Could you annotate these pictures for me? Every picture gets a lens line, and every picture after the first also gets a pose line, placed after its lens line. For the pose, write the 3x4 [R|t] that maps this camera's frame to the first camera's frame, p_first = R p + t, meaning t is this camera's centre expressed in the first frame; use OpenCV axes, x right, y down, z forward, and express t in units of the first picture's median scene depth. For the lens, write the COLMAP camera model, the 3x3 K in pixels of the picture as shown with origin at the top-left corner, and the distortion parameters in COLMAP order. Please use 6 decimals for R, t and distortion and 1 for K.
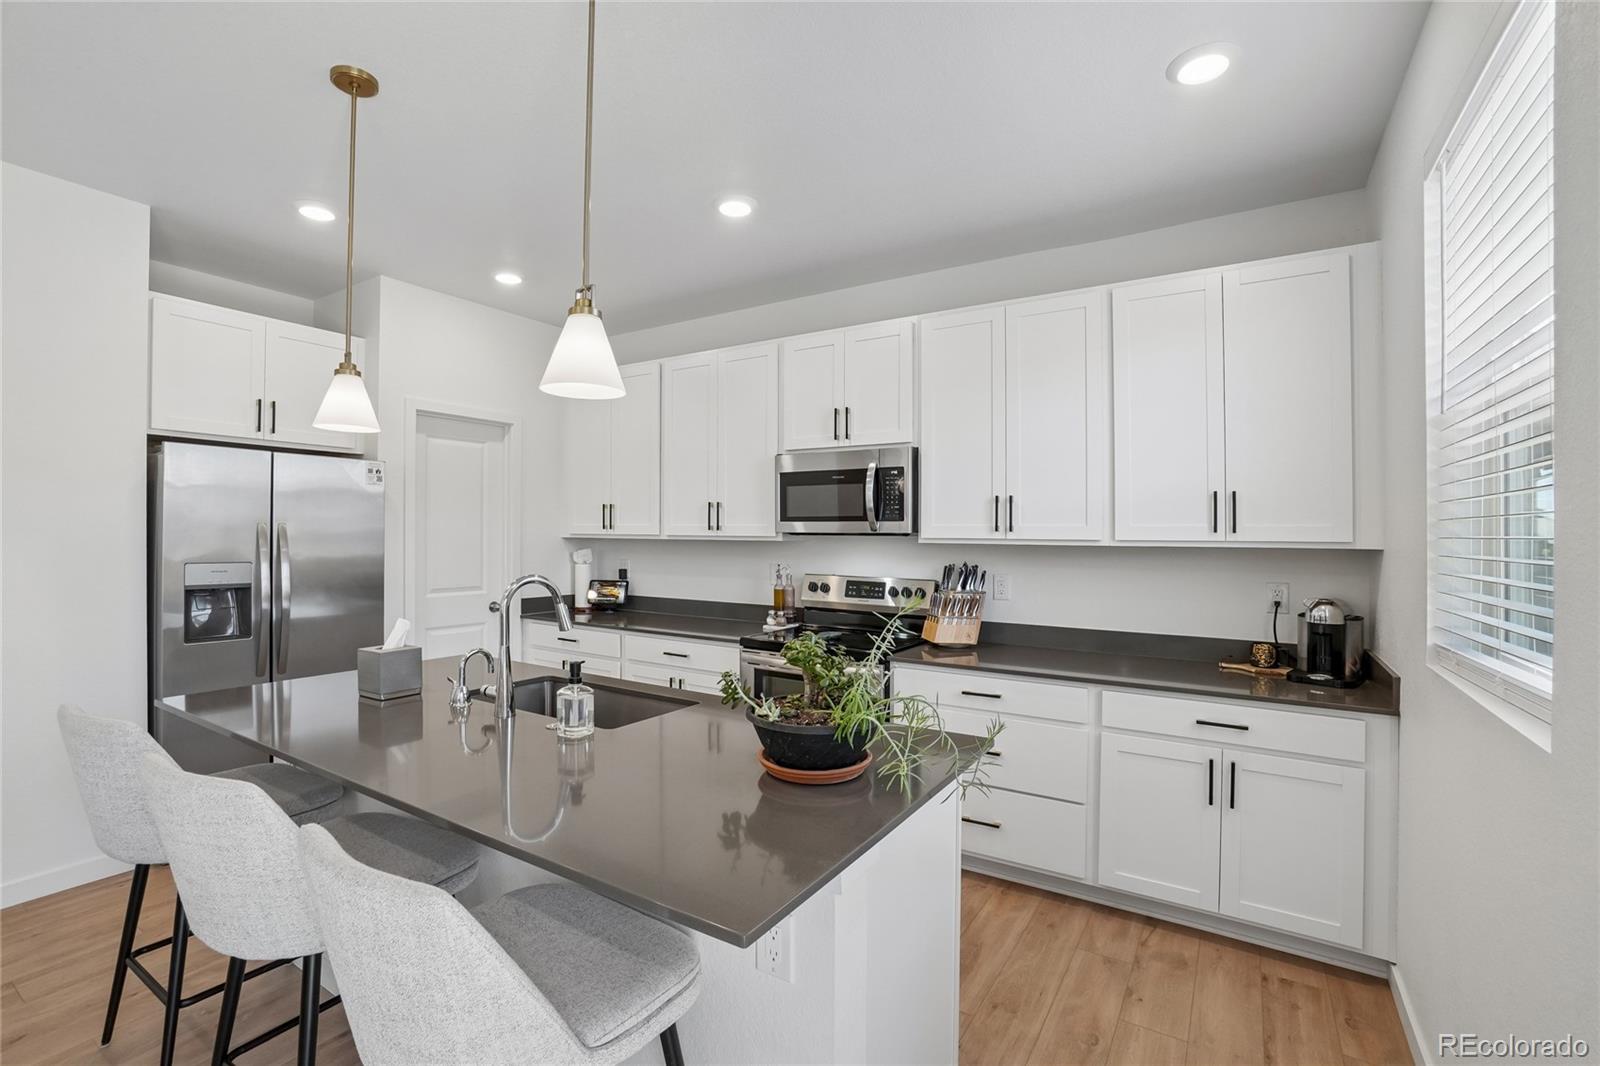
lens RADIAL K [[714.3, 0, 789.9], [0, 714.3, 532.5], [0, 0, 1]] dist [-0.044266, 0.012026]
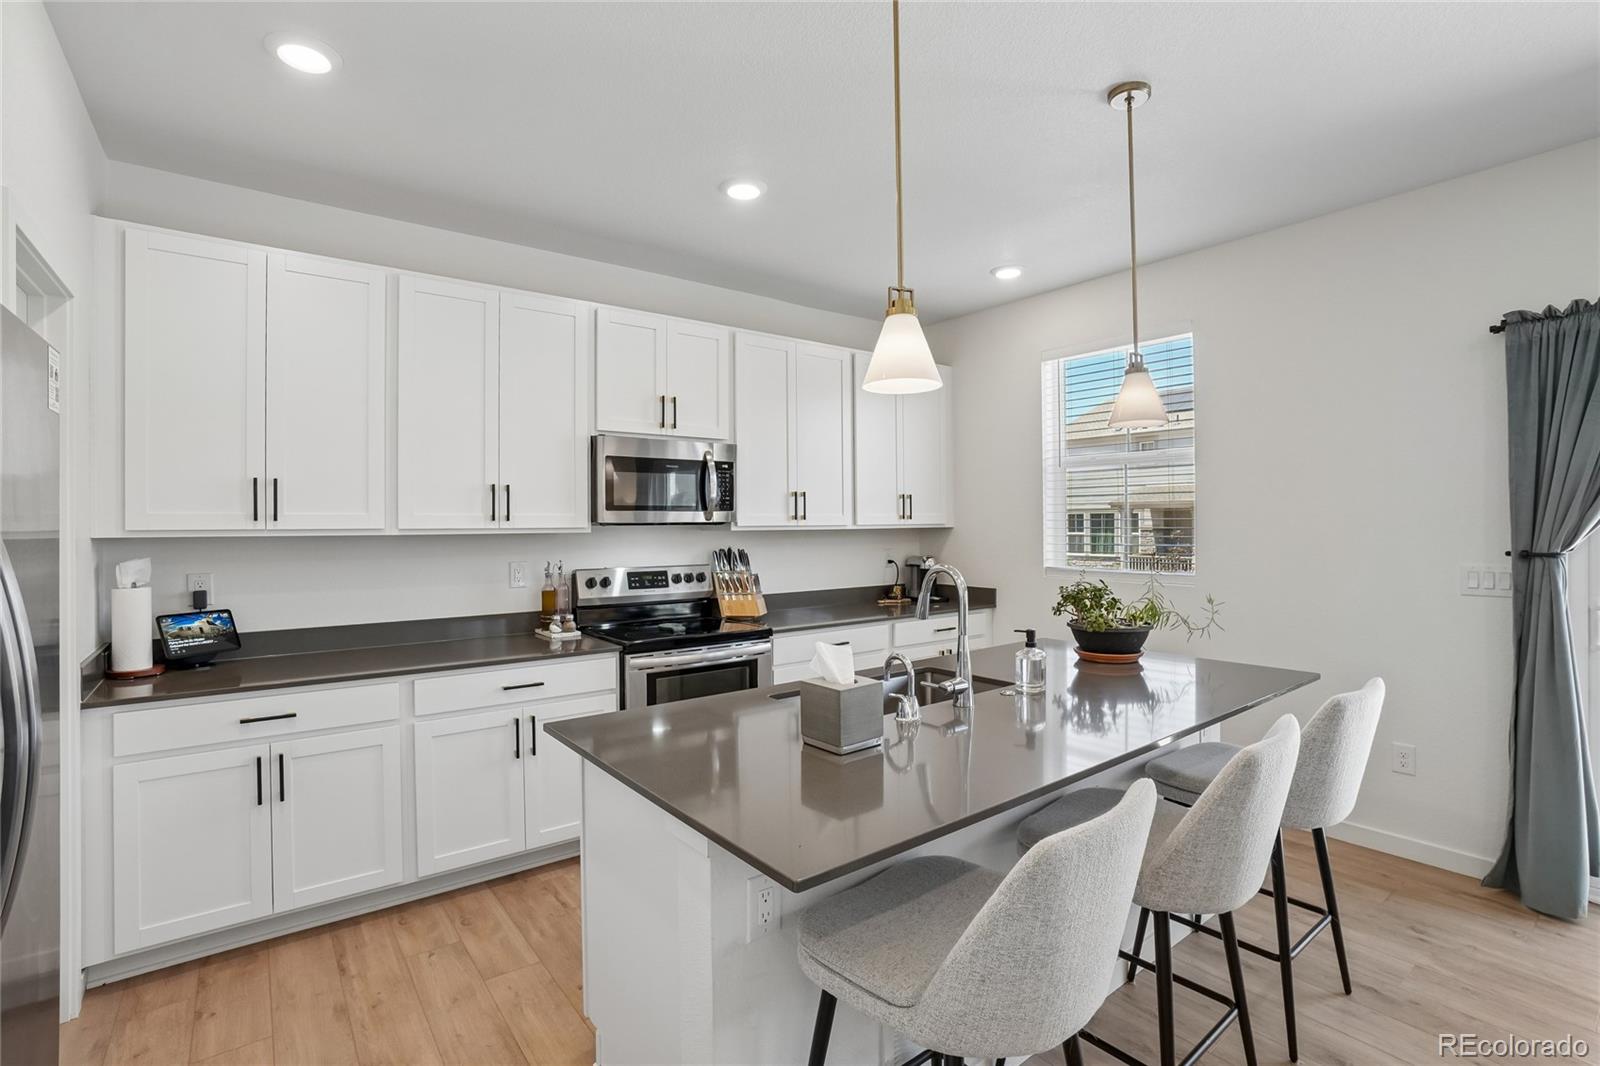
lens RADIAL K [[714.3, 0, 774.2], [0, 714.3, 529.3], [0, 0, 1]] dist [-0.044266, 0.012026]
pose [[0.352257, -0.016977, 0.935749, -0.767066], [0.005033, 0.999855, 0.016245, -0.005233], [-0.935890, -0.001013, 0.352292, 0.491004]]
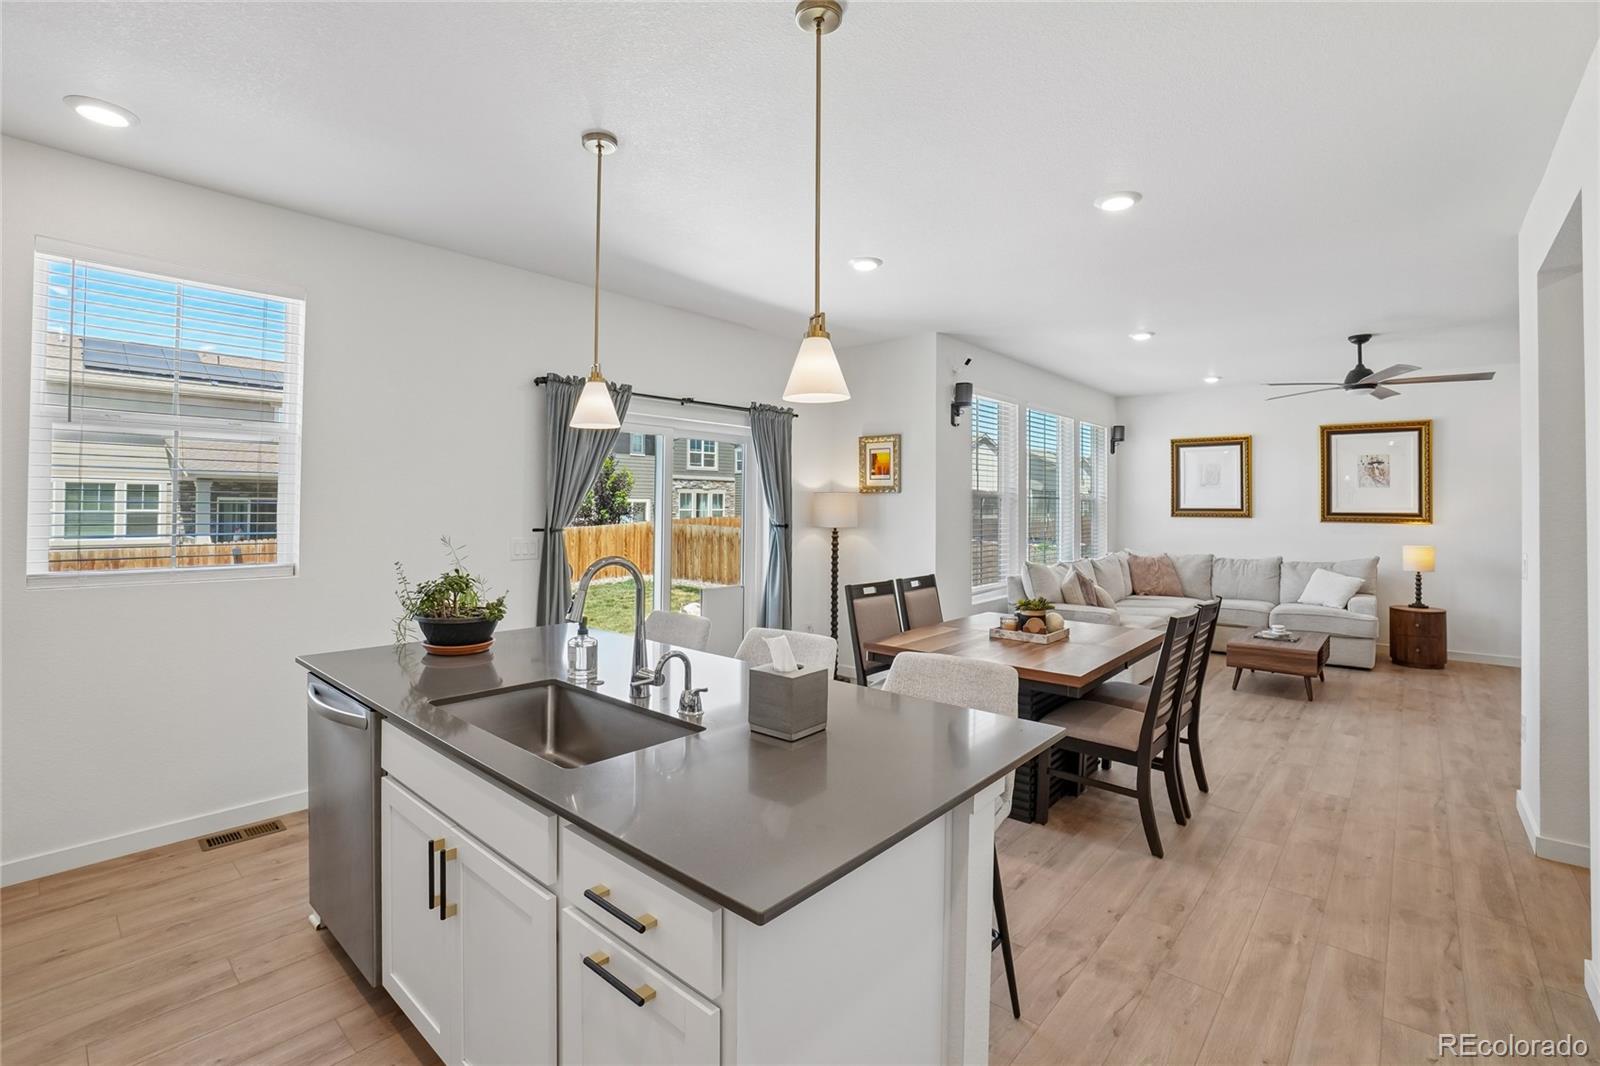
lens RADIAL K [[714.3, 0, 791.8], [0, 714.3, 495.2], [0, 0, 1]] dist [-0.044266, 0.012026]
pose [[-0.986423, -0.011736, 0.163804, -0.411349], [-0.014634, 0.999757, -0.016491, -0.005187], [-0.163571, -0.018664, -0.986355, 1.068046]]
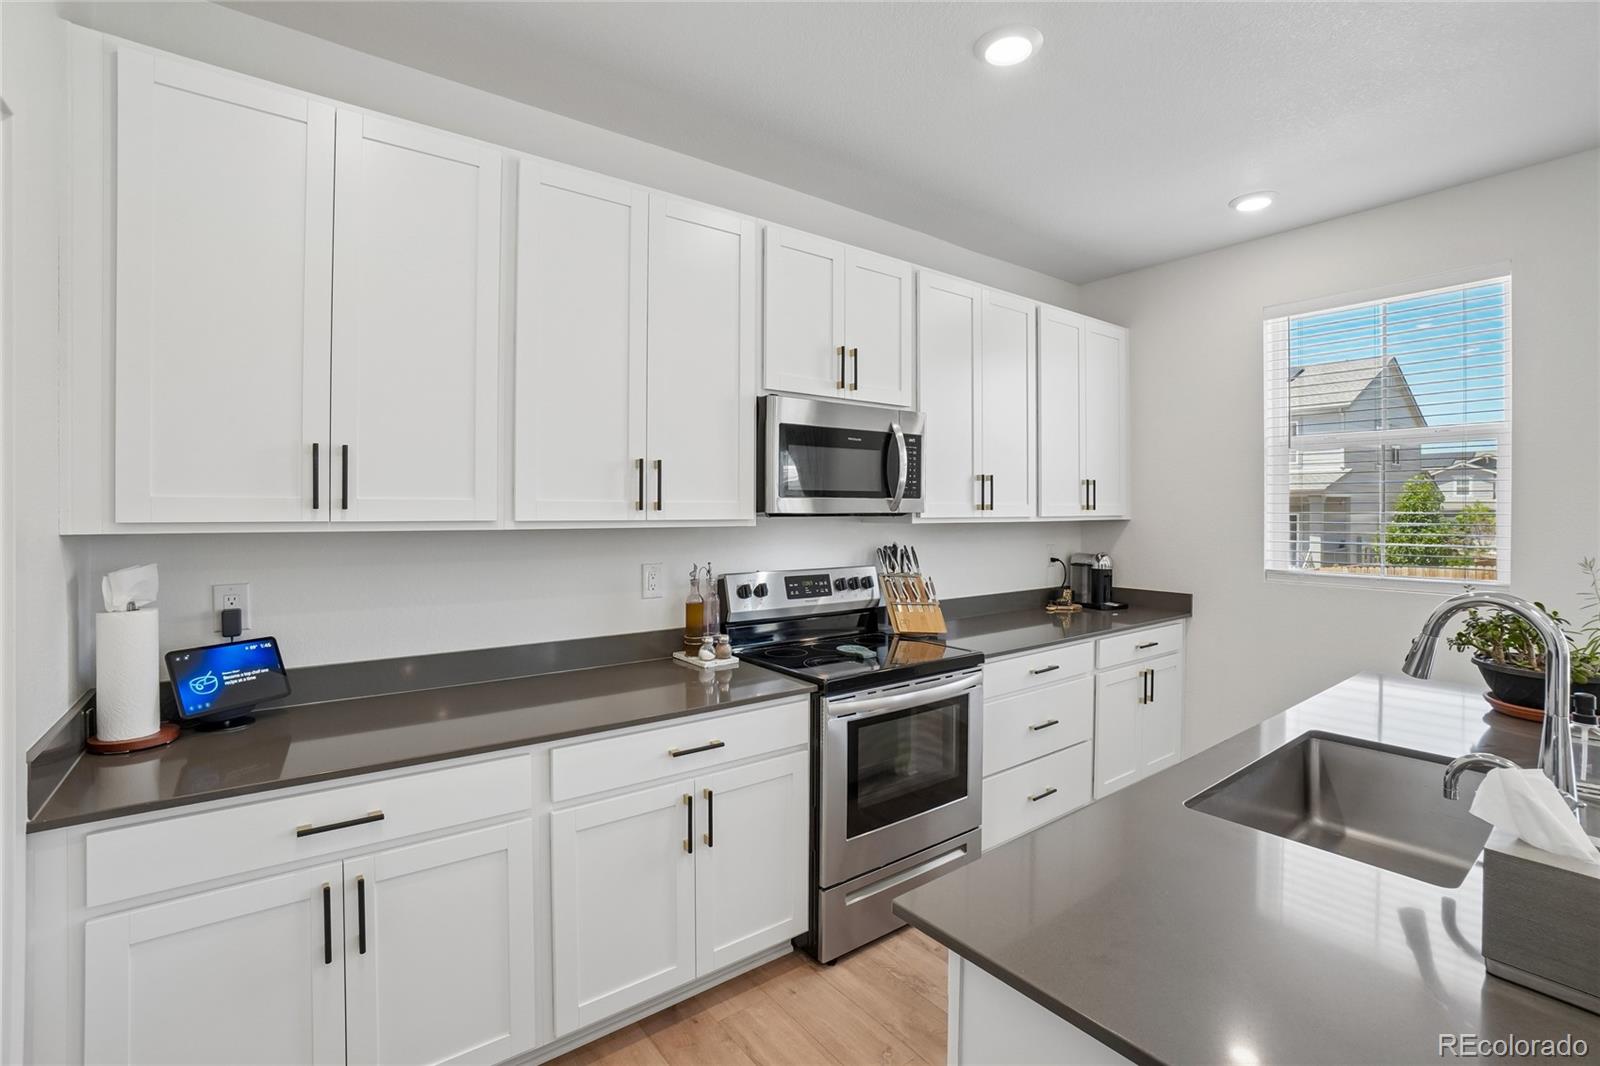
lens RADIAL K [[714.3, 0, 799.1], [0, 714.3, 516.5], [0, 0, 1]] dist [-0.044266, 0.012026]
pose [[0.353077, -0.014030, 0.935489, -0.624681], [-0.000117, 0.999887, 0.015040, -0.006954], [-0.935594, -0.005420, 0.353036, 0.745075]]
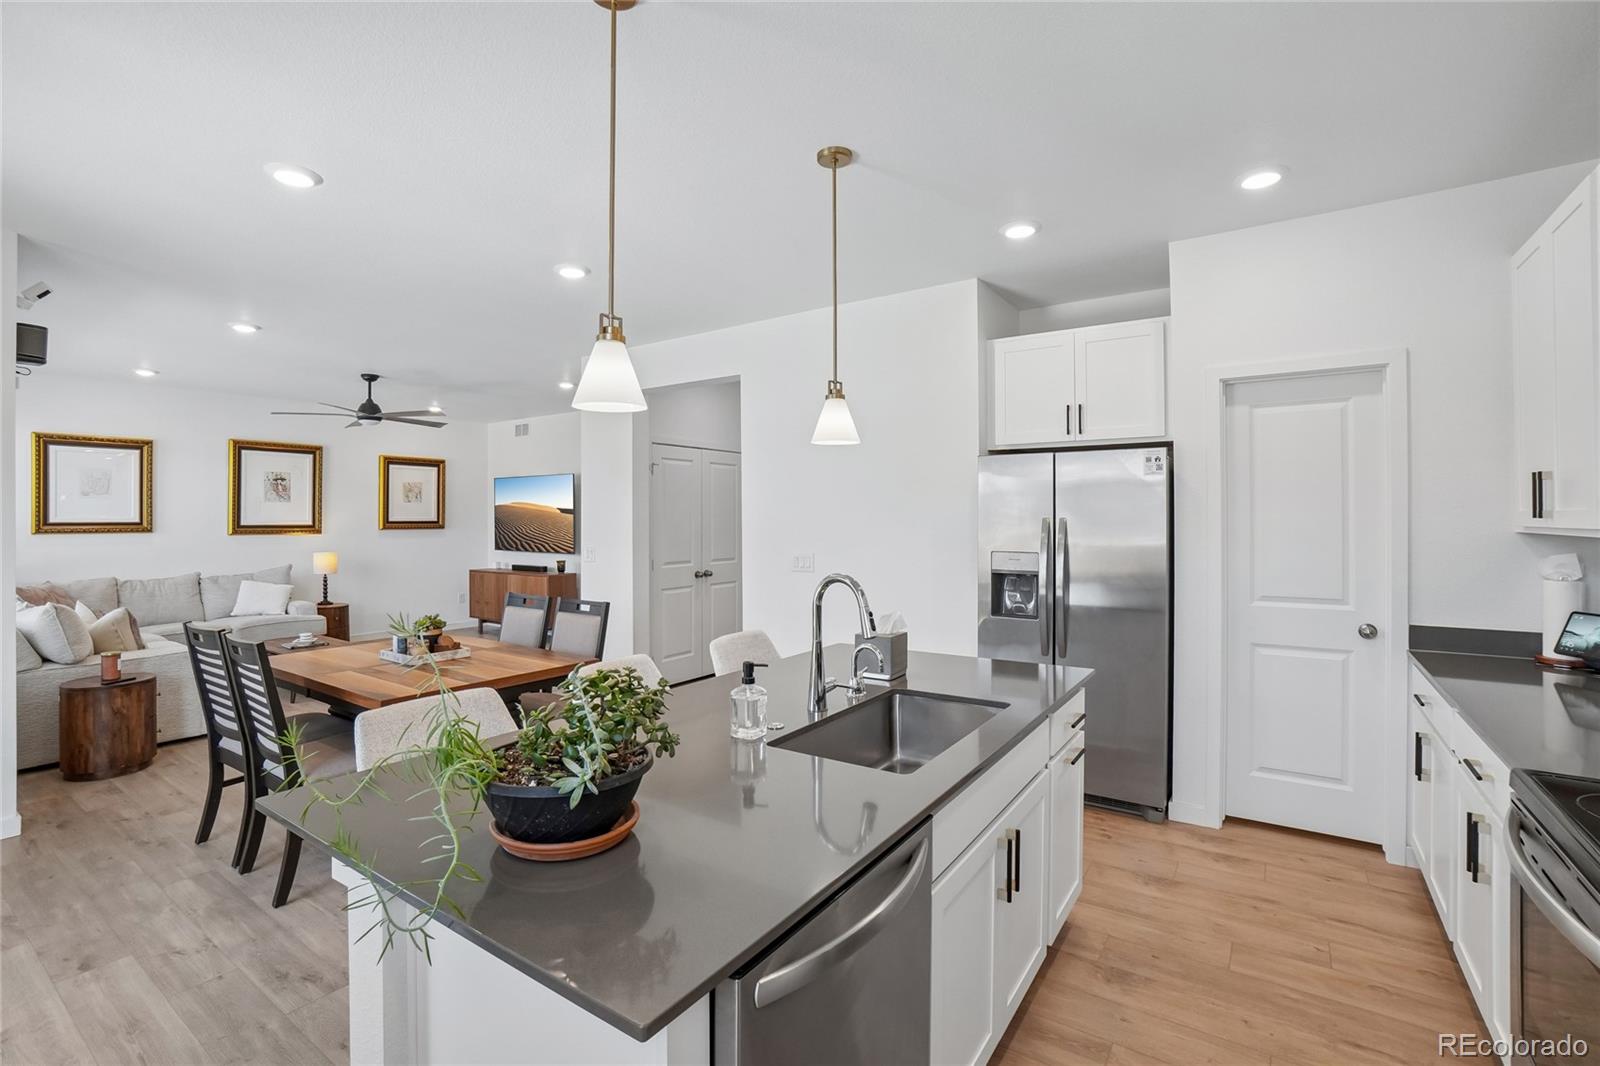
lens RADIAL K [[714.3, 0, 788.9], [0, 714.3, 517.2], [0, 0, 1]] dist [-0.044266, 0.012026]
pose [[-0.047604, -0.011107, -0.998805, 0.348735], [0.005584, 0.999920, -0.011385, -0.002973], [0.998851, -0.006119, -0.047538, 0.552319]]
